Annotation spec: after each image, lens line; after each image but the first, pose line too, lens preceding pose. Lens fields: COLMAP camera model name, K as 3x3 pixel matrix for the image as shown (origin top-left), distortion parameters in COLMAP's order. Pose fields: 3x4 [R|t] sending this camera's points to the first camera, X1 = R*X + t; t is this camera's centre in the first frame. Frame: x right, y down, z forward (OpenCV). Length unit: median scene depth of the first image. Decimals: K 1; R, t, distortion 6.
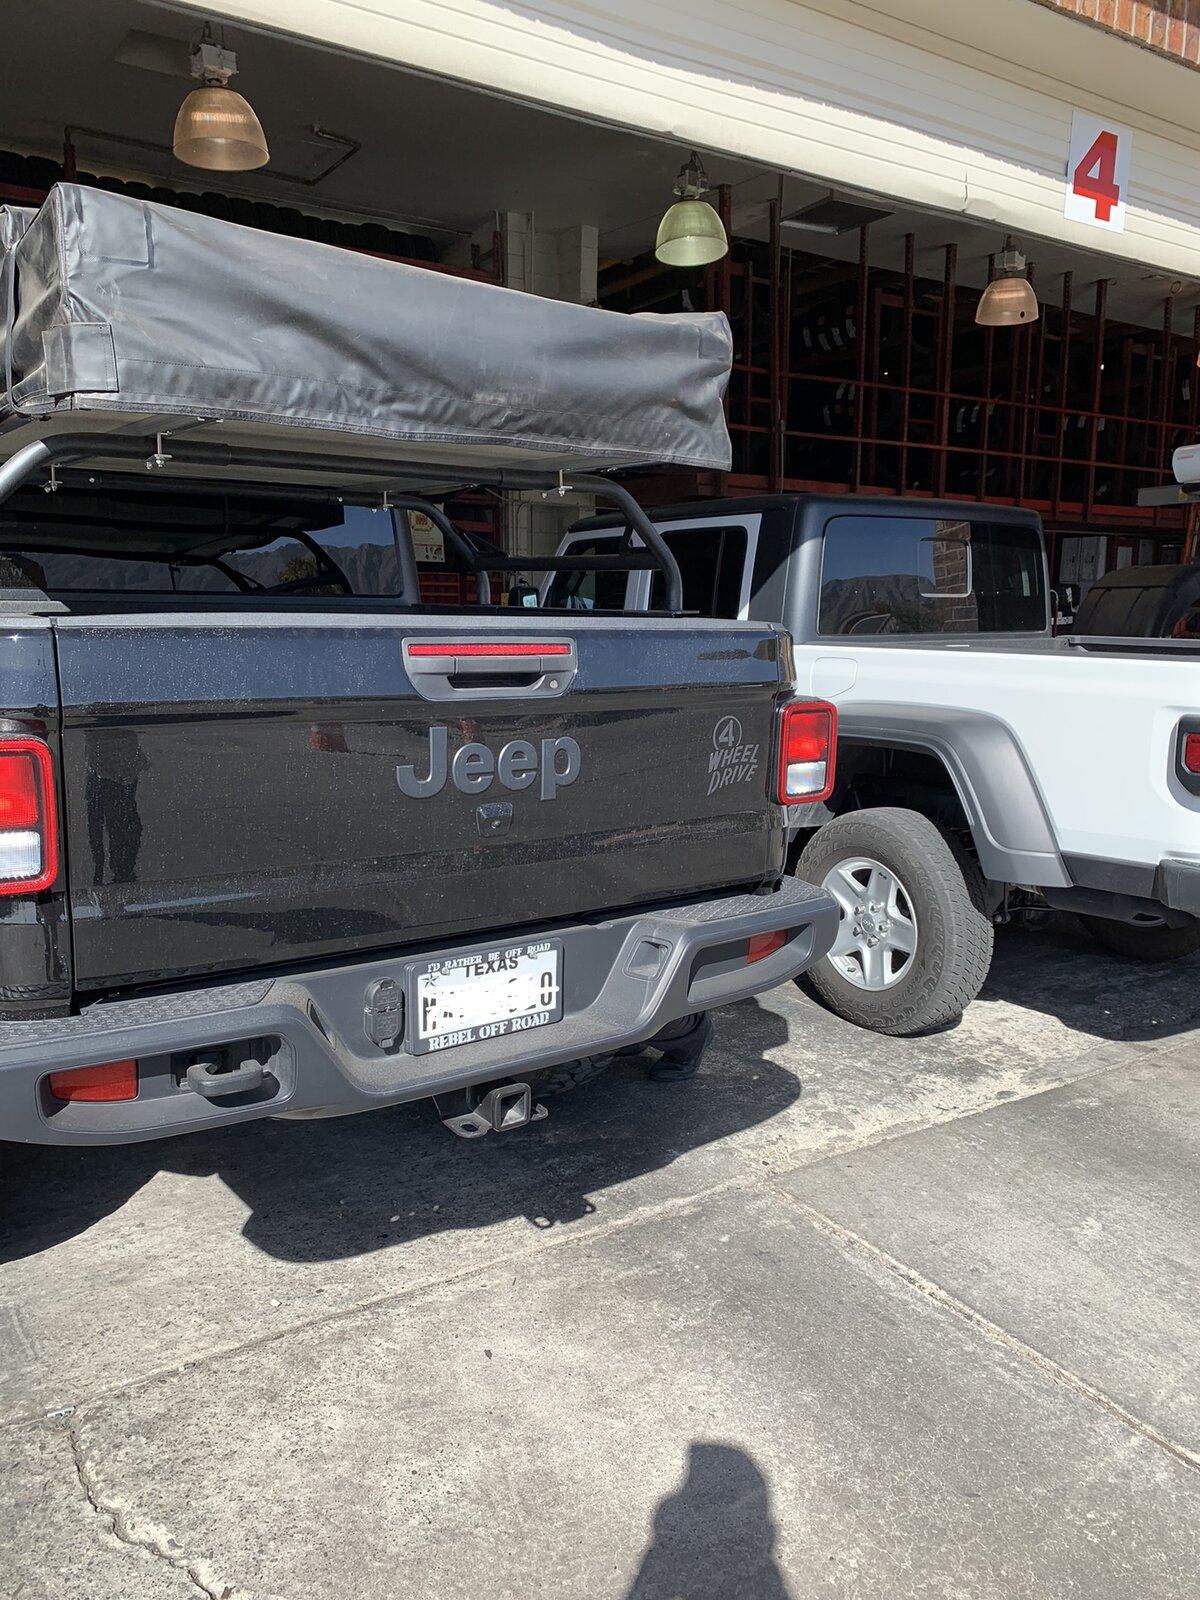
lens RADIAL K [[1140.4, 0, 600.0], [0, 1140.4, 800.0], [0, 0, 1]] dist [0.039658, -0.054629]
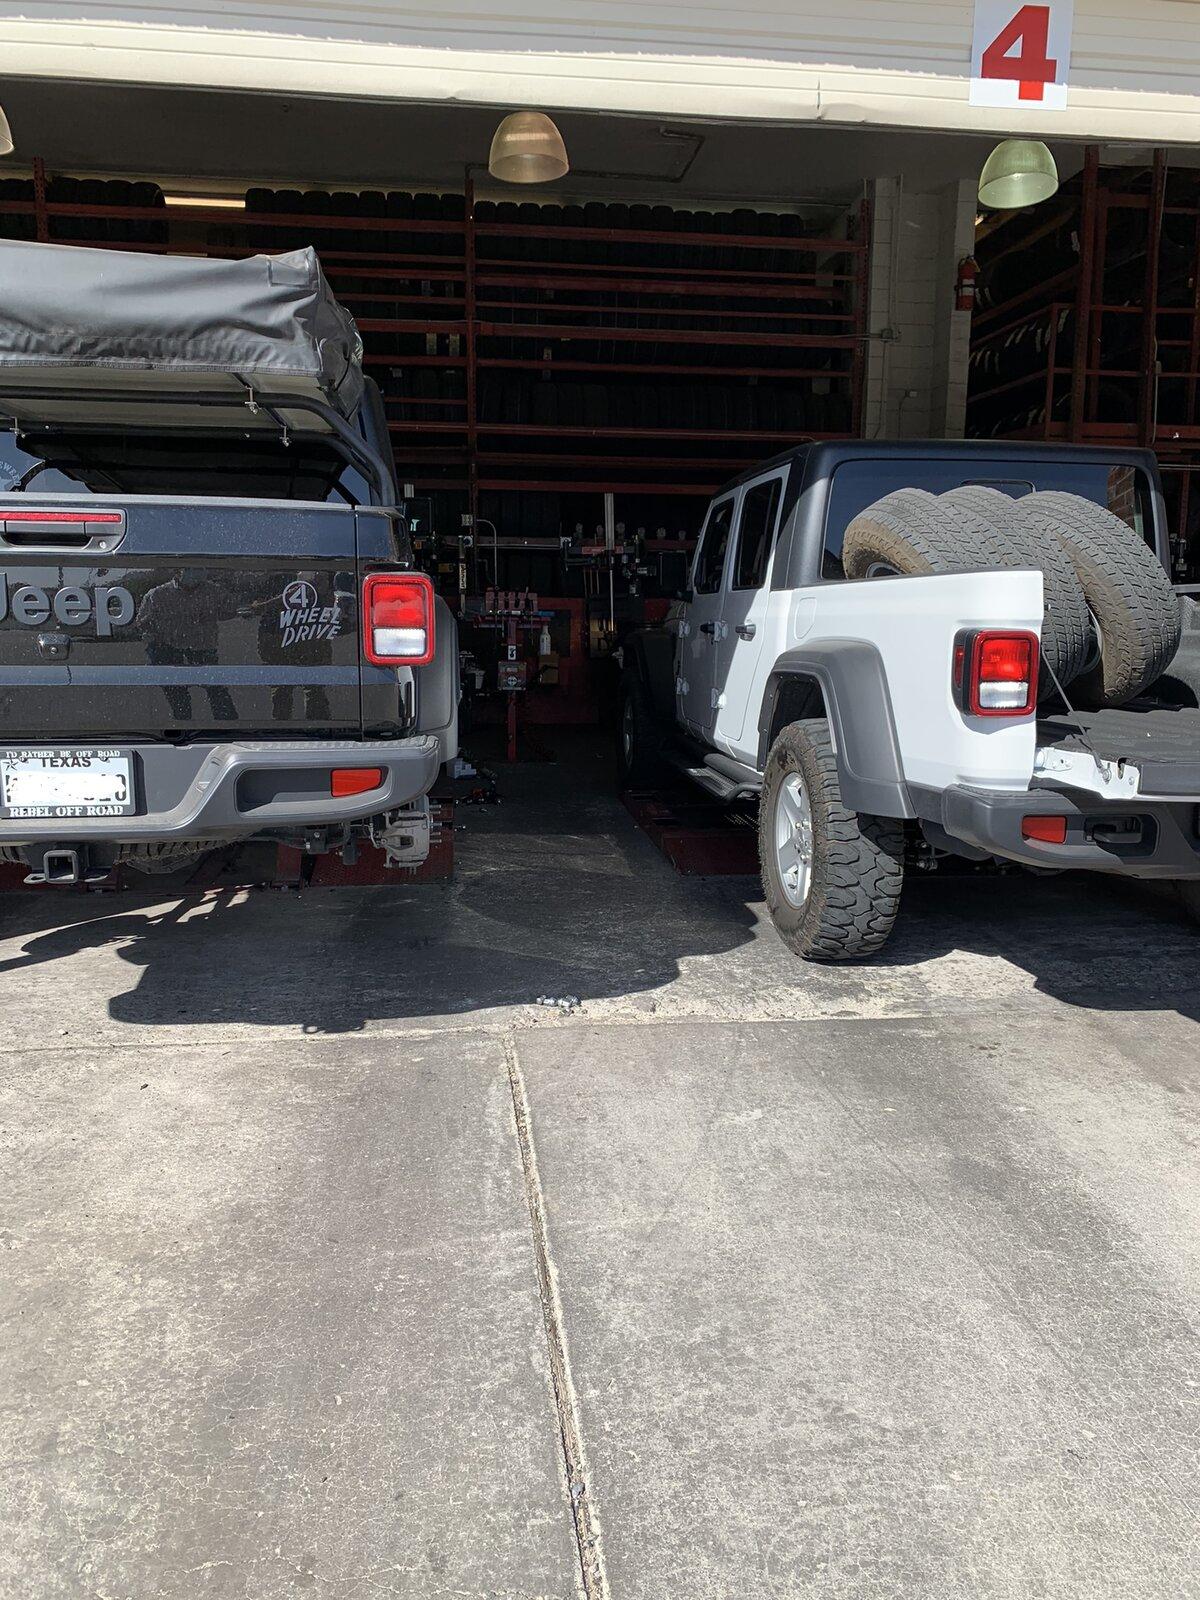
lens RADIAL K [[1119.3, 0, 603.0], [0, 1119.3, 762.7], [0, 0, 1]] dist [0.070100, -0.092204]
pose [[0.910278, 0.061725, -0.409371, 0.639684], [-0.067316, 0.997731, 0.000753, 0.066038], [0.408489, 0.026871, 0.912368, 0.038273]]
